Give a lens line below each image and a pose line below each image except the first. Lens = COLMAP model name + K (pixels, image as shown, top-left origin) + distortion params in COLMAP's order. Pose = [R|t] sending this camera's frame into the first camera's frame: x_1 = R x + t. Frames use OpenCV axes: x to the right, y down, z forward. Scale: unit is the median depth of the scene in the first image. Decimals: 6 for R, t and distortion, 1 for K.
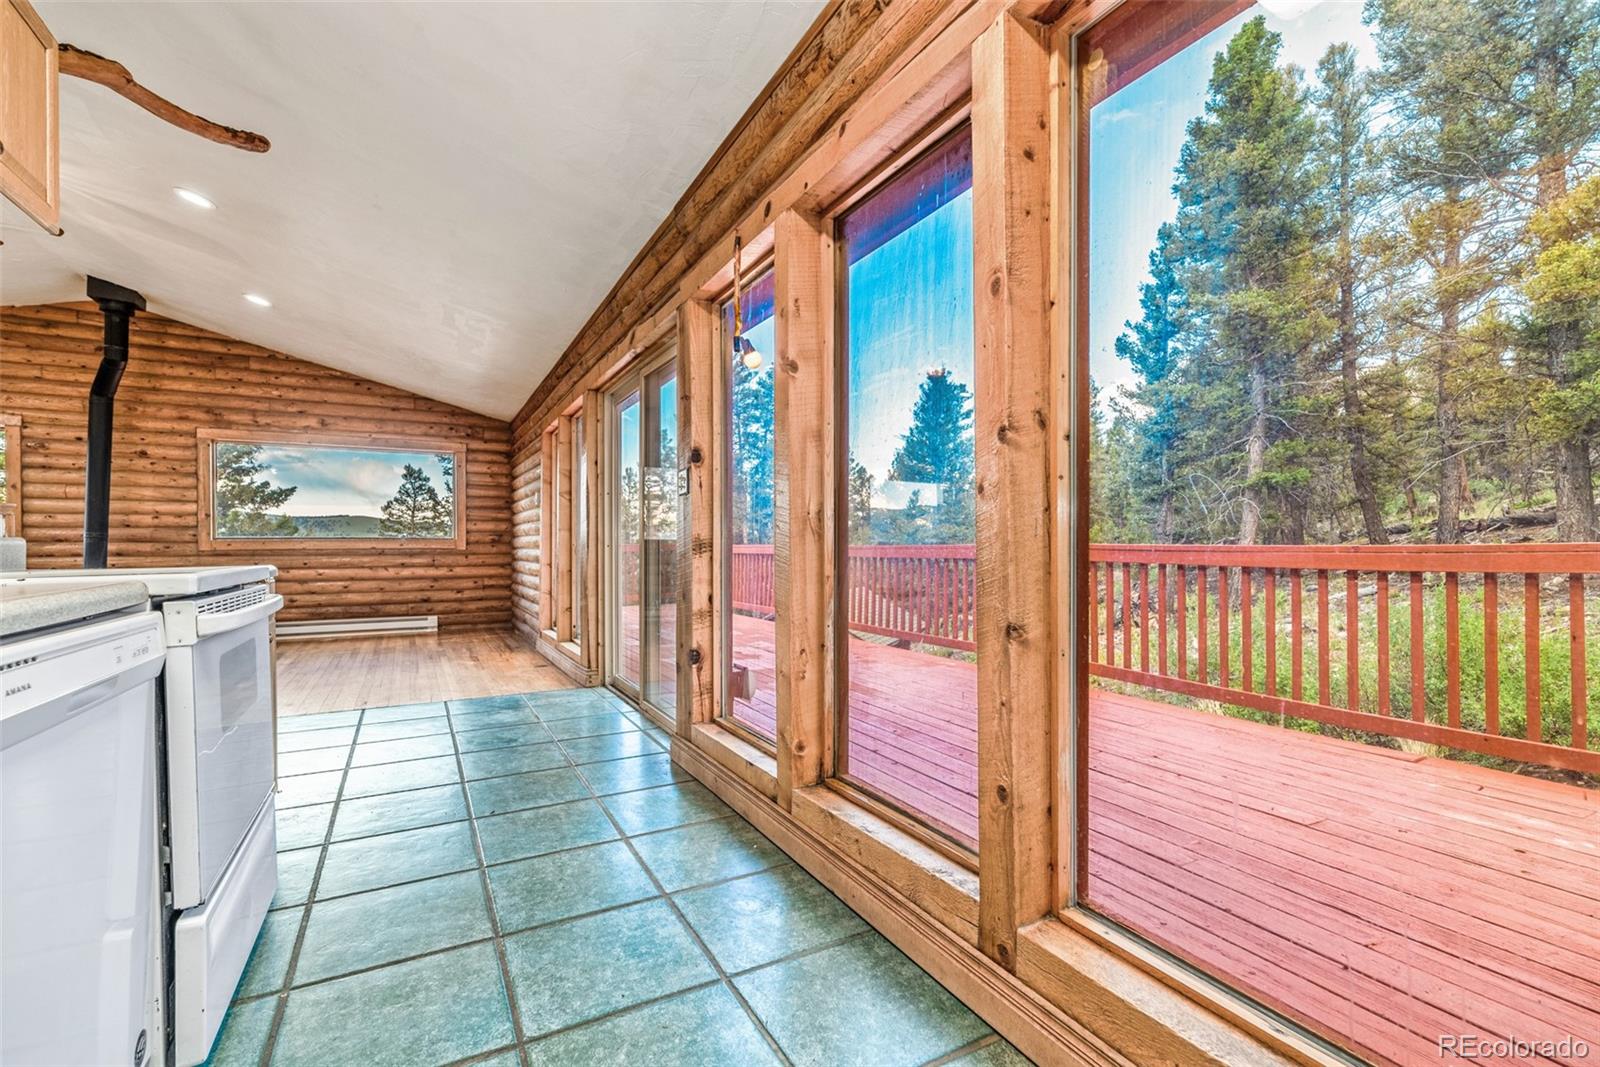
lens RADIAL K [[719.2, 0, 796.7], [0, 719.2, 547.8], [0, 0, 1]] dist [0.000687, 0.005240]
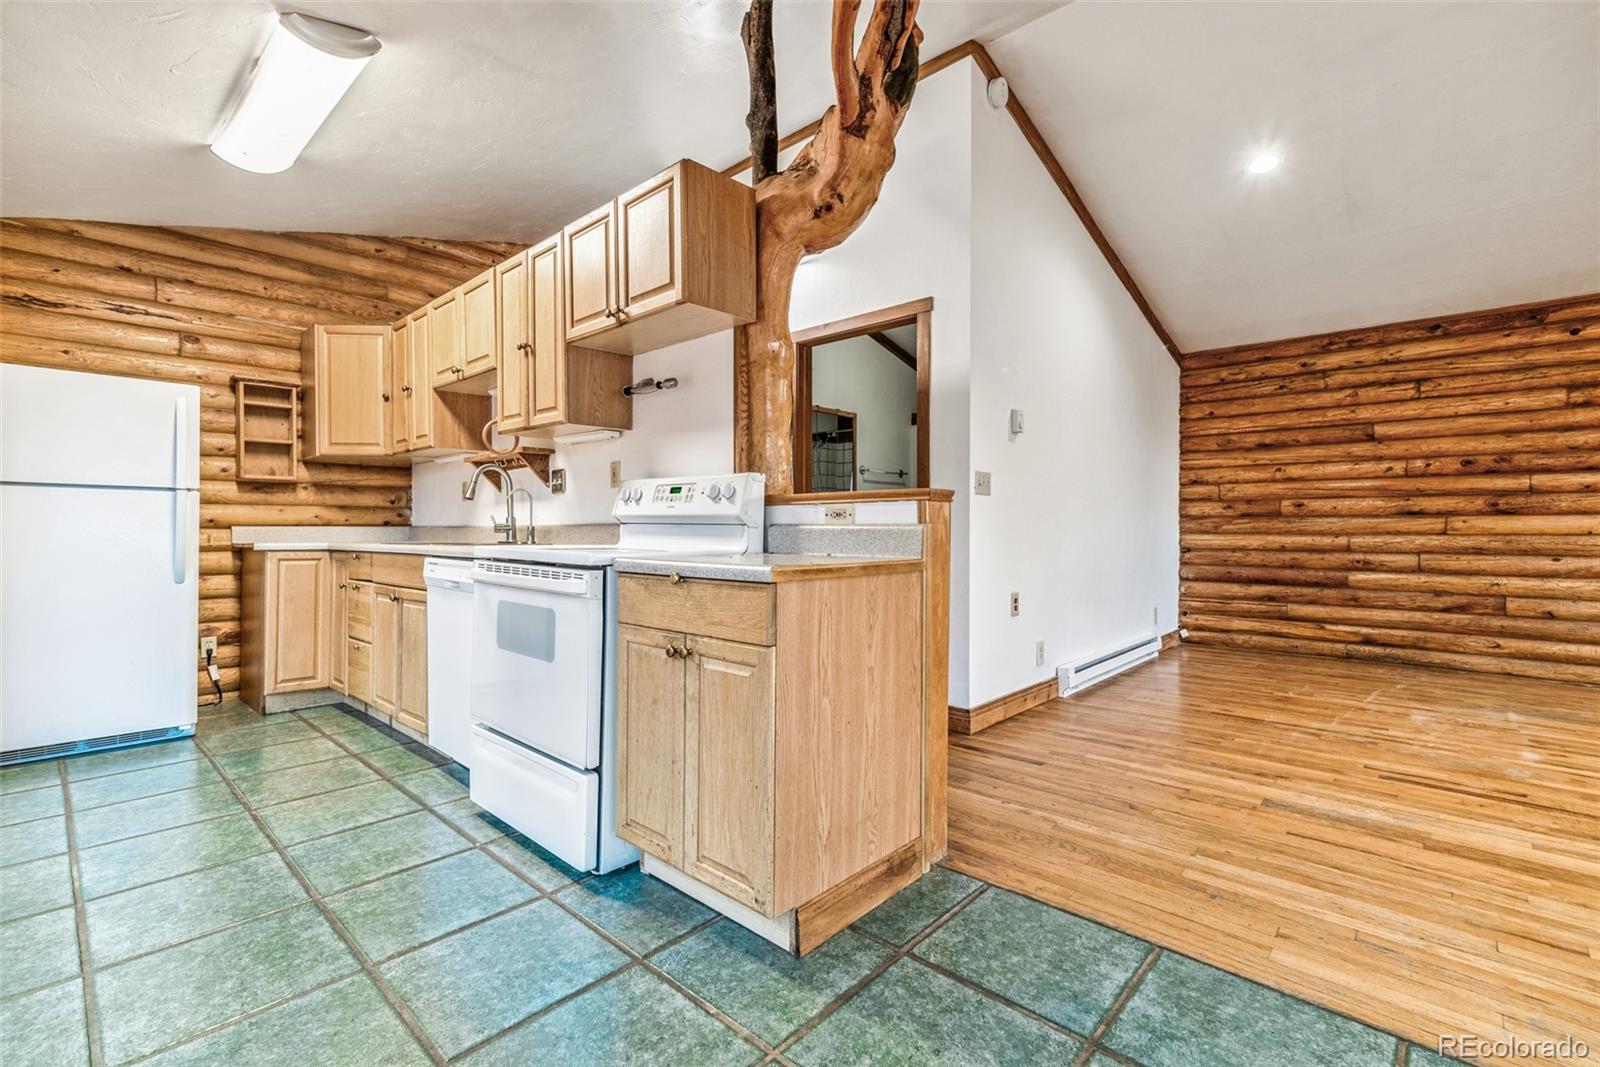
lens RADIAL K [[708.1, 0, 797.3], [0, 708.1, 533.0], [0, 0, 1]] dist [0.004317, 0.001028]
pose [[-0.947128, 0.003707, -0.320833, -0.189130], [-0.000412, 0.999918, 0.012772, -0.004905], [0.320855, 0.012229, -0.947050, 0.557528]]
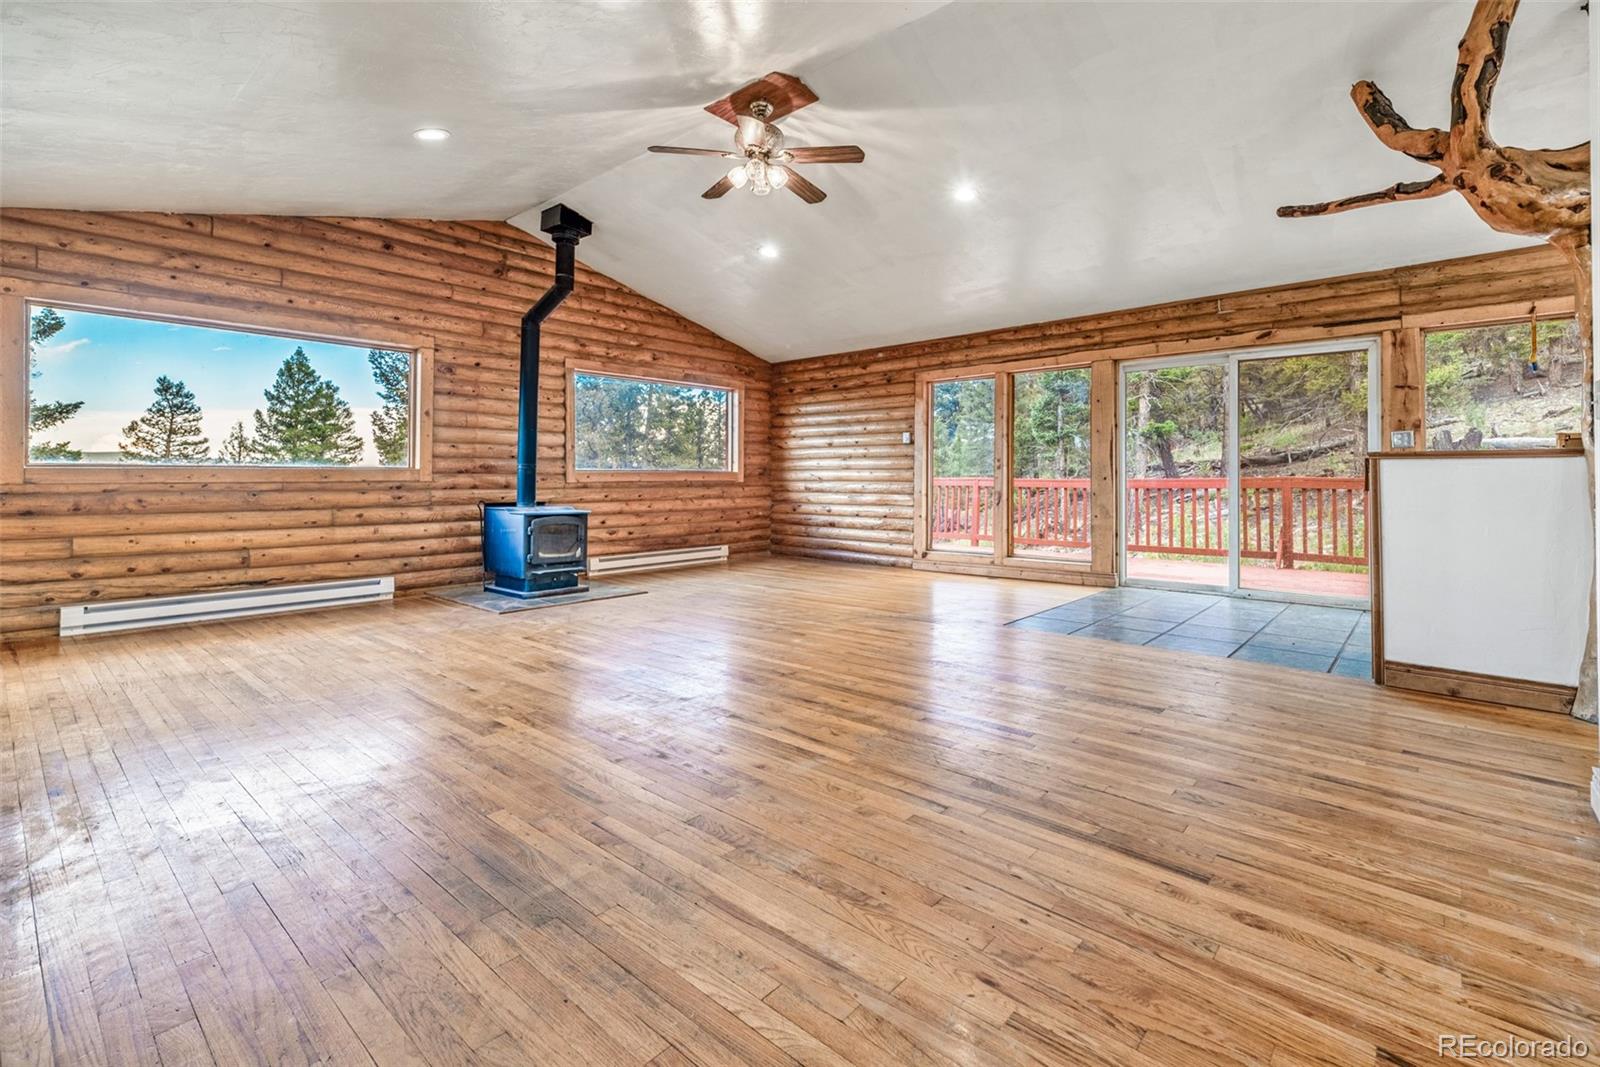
lens RADIAL K [[713.0, 0, 794.2], [0, 713.0, 463.6], [0, 0, 1]] dist [0.006583, 0.000576]
pose [[0.937079, 0.008313, 0.349018, -0.878538], [-0.000396, 0.999741, -0.022750, -0.000453], [-0.349117, 0.021181, 0.936840, -0.013664]]
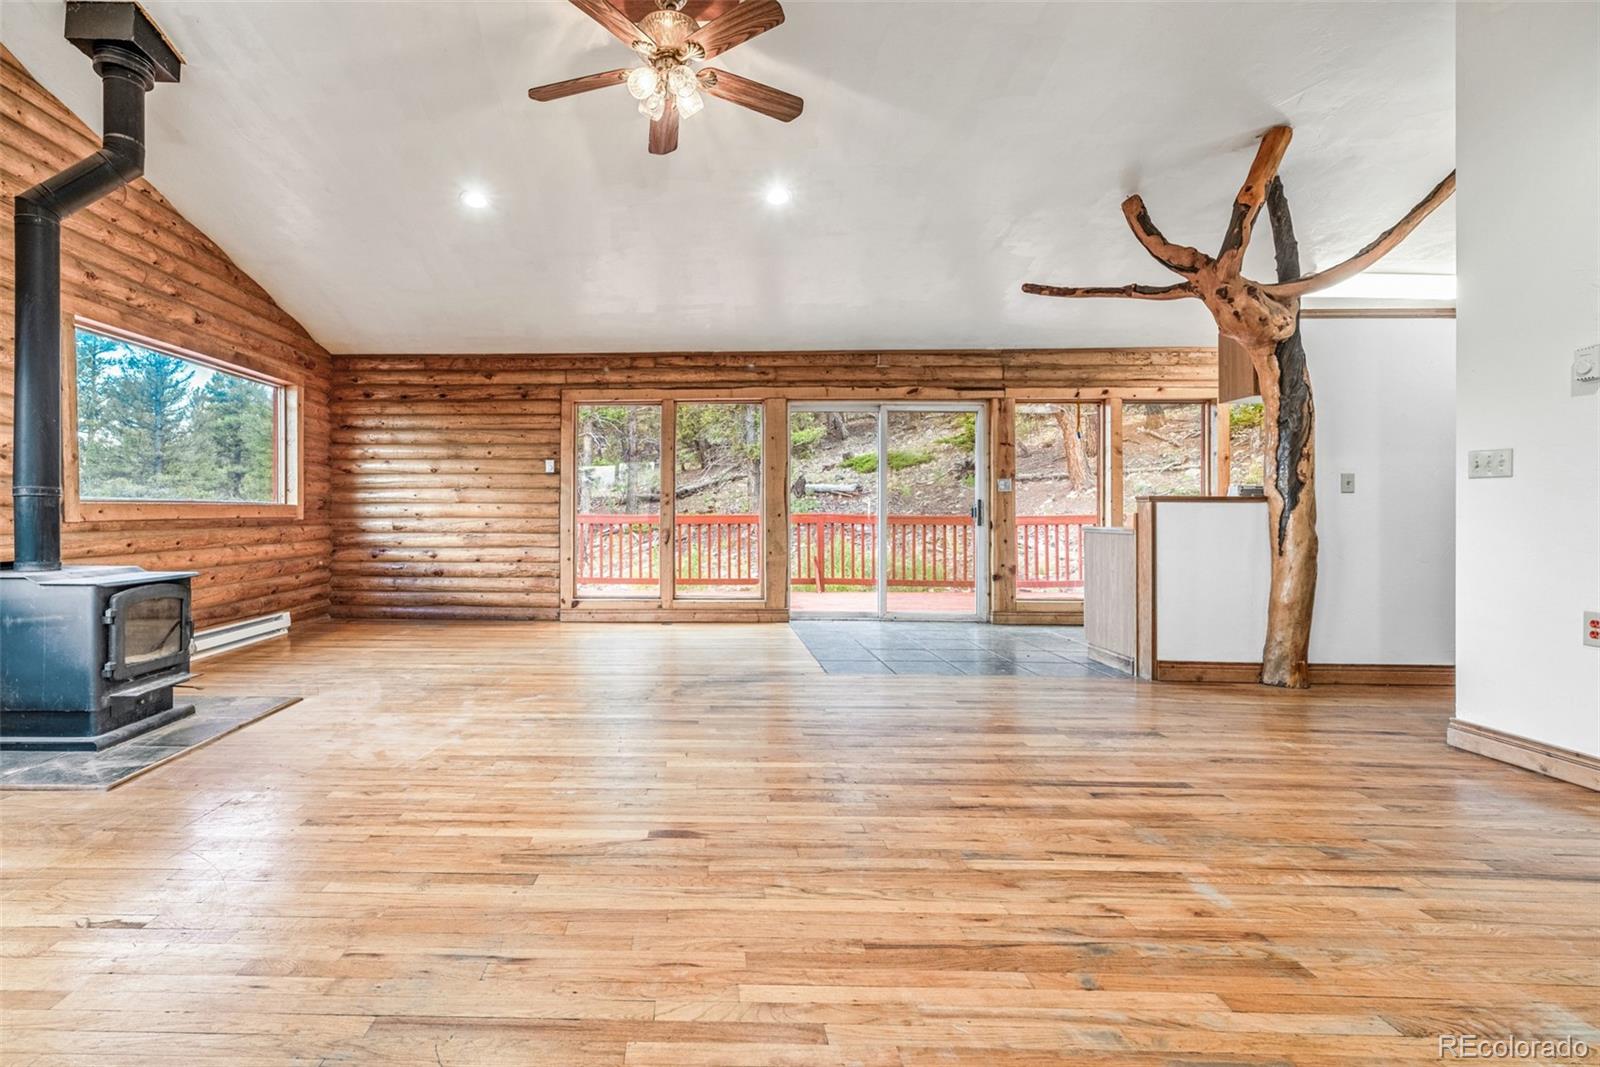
lens RADIAL K [[741.7, 0, 684.6], [0, 741.7, 513.1], [0, 0, 1]] dist [0.003333, 0.001096]
pose [[0.496854, 0.003579, 0.867827, -1.078256], [-0.001954, 0.999994, -0.003005, -0.002185], [-0.867832, -0.000203, 0.496858, 0.324686]]
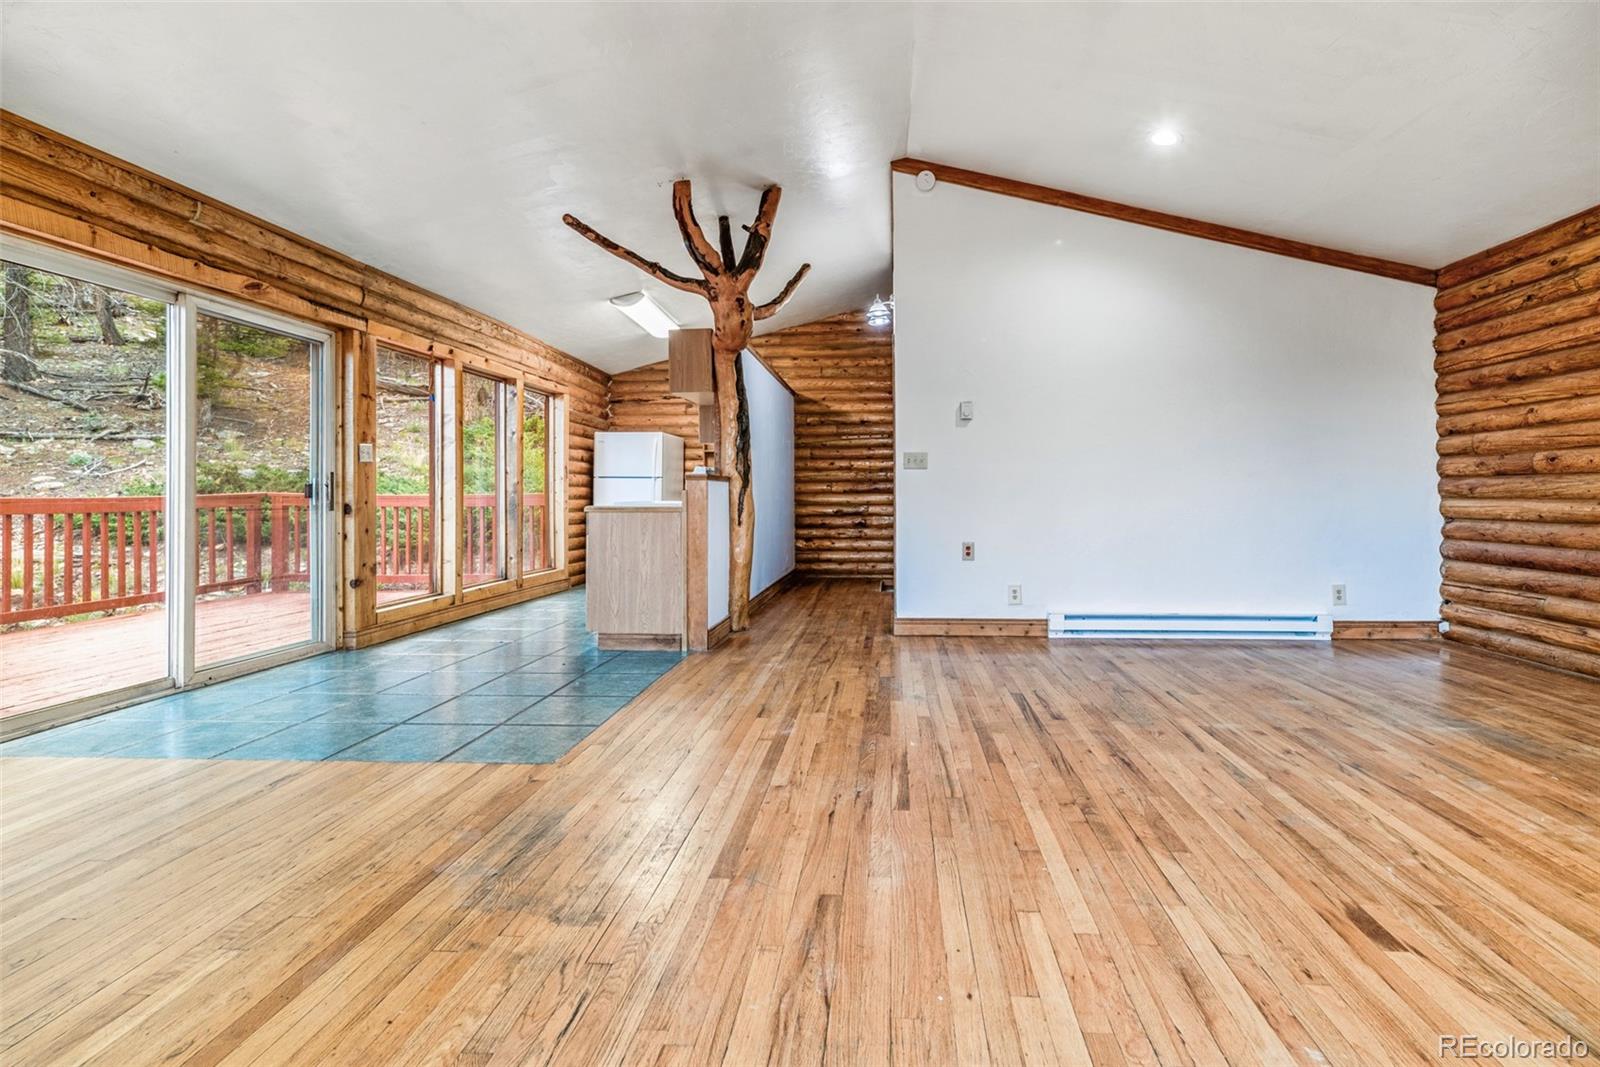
lens RADIAL K [[721.3, 0, 845.4], [0, 721.3, 486.1], [0, 0, 1]] dist [0.004433, 0.001146]
pose [[-0.849763, 0.010148, 0.527068, -0.783013], [0.006421, 0.999940, -0.008901, -0.002484], [-0.527126, -0.004179, -0.849777, 0.768693]]
